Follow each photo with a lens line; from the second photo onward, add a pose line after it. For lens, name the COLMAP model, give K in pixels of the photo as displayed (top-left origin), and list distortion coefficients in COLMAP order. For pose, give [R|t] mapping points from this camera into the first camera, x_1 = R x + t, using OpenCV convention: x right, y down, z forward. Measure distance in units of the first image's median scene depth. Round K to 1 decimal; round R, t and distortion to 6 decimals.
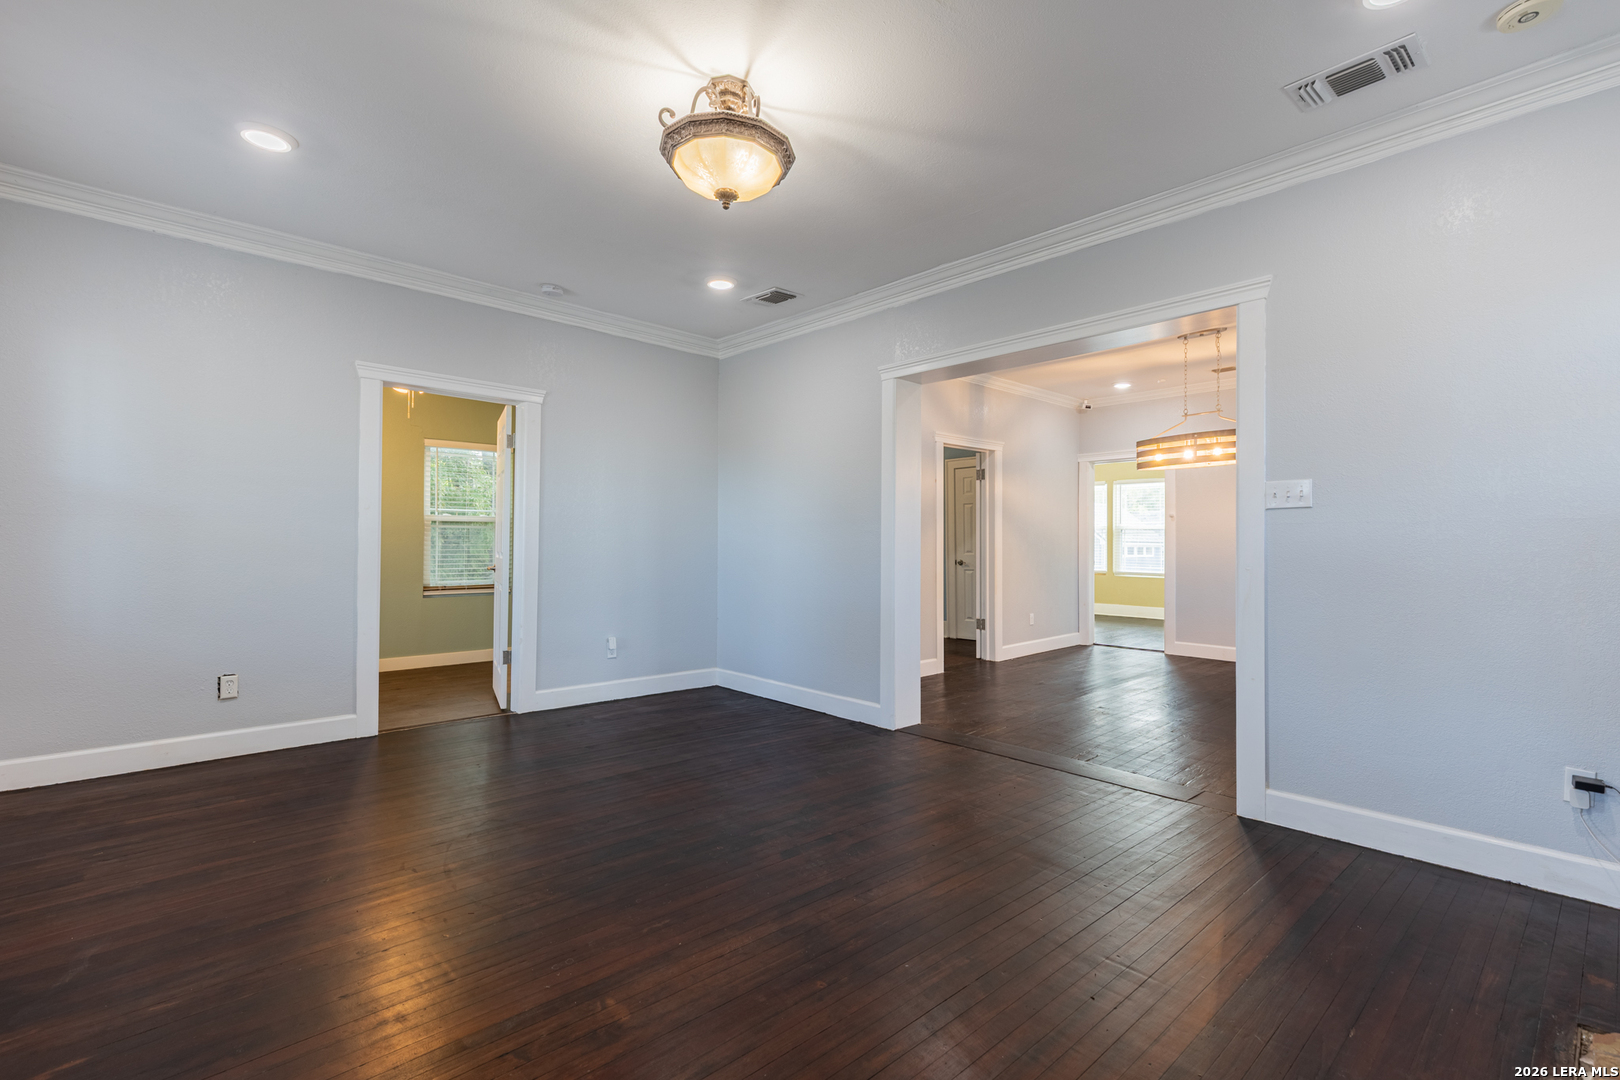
lens RADIAL K [[733.0, 0, 813.8], [0, 733.0, 539.1], [0, 0, 1]] dist [0.003856, 0.000242]
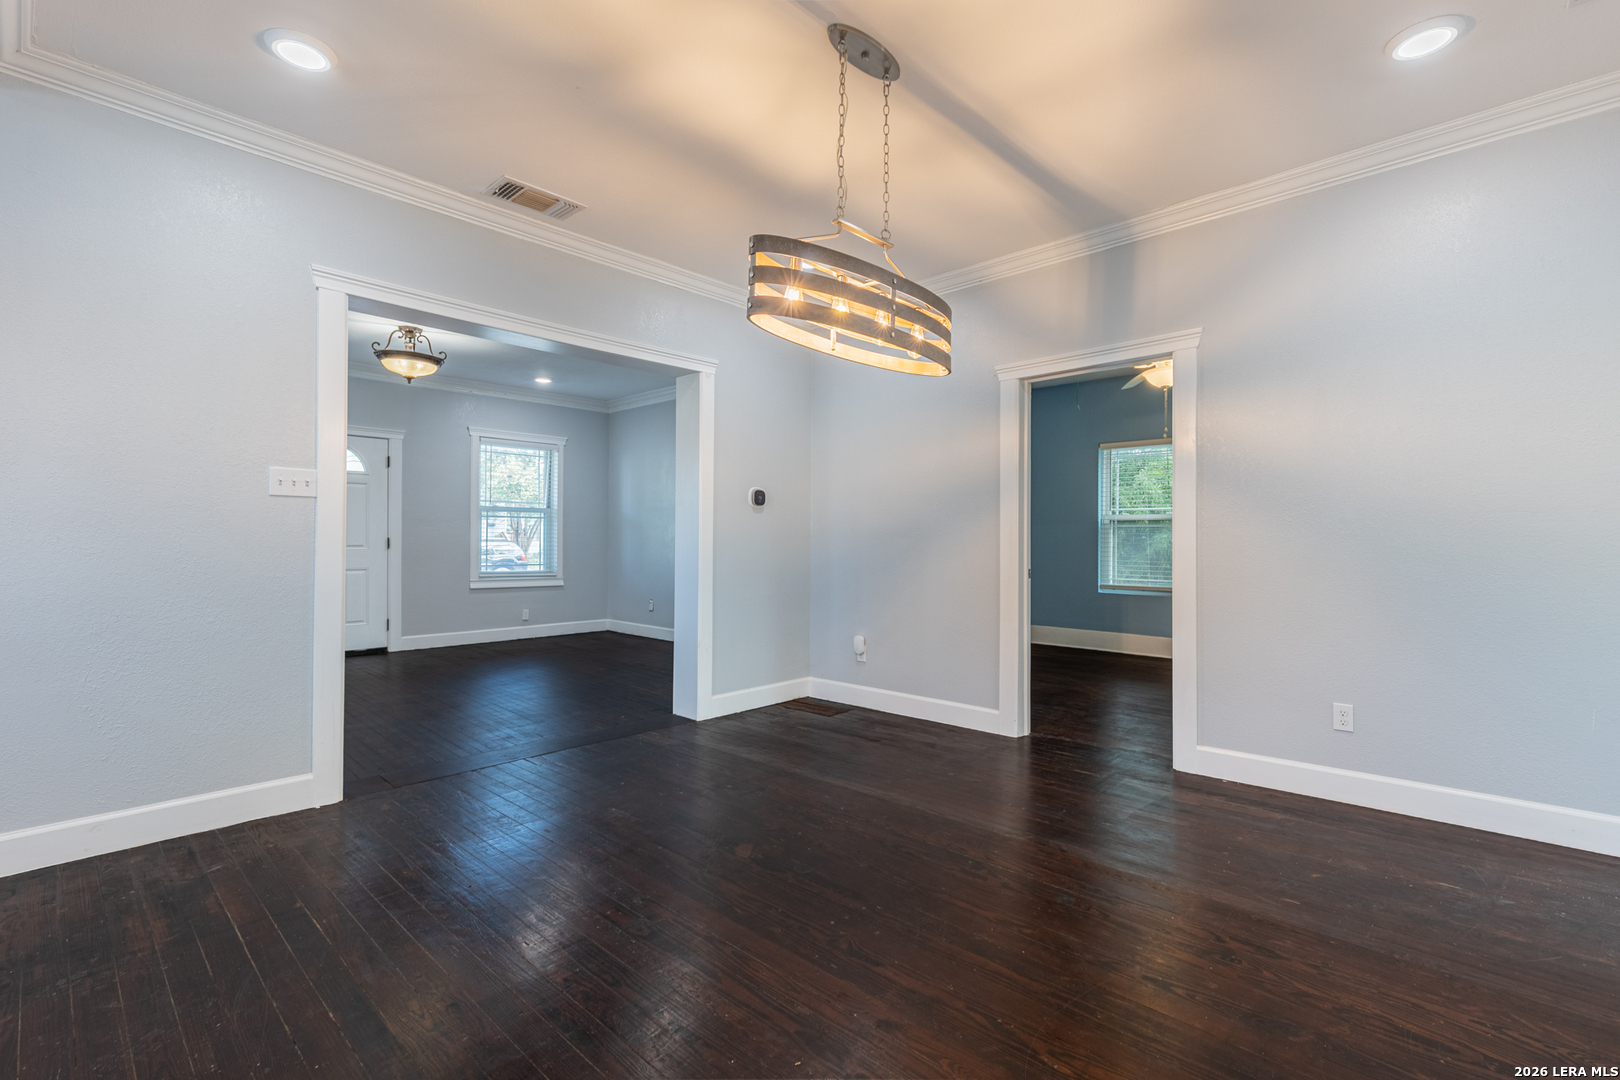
lens RADIAL K [[733.0, 0, 813.8], [0, 733.0, 539.1], [0, 0, 1]] dist [0.003856, 0.000242]
pose [[0.062669, -0.009184, -0.997992, 0.952293], [0.004057, 0.999952, -0.008948, 0.017299], [0.998026, -0.003488, 0.062703, 0.922260]]
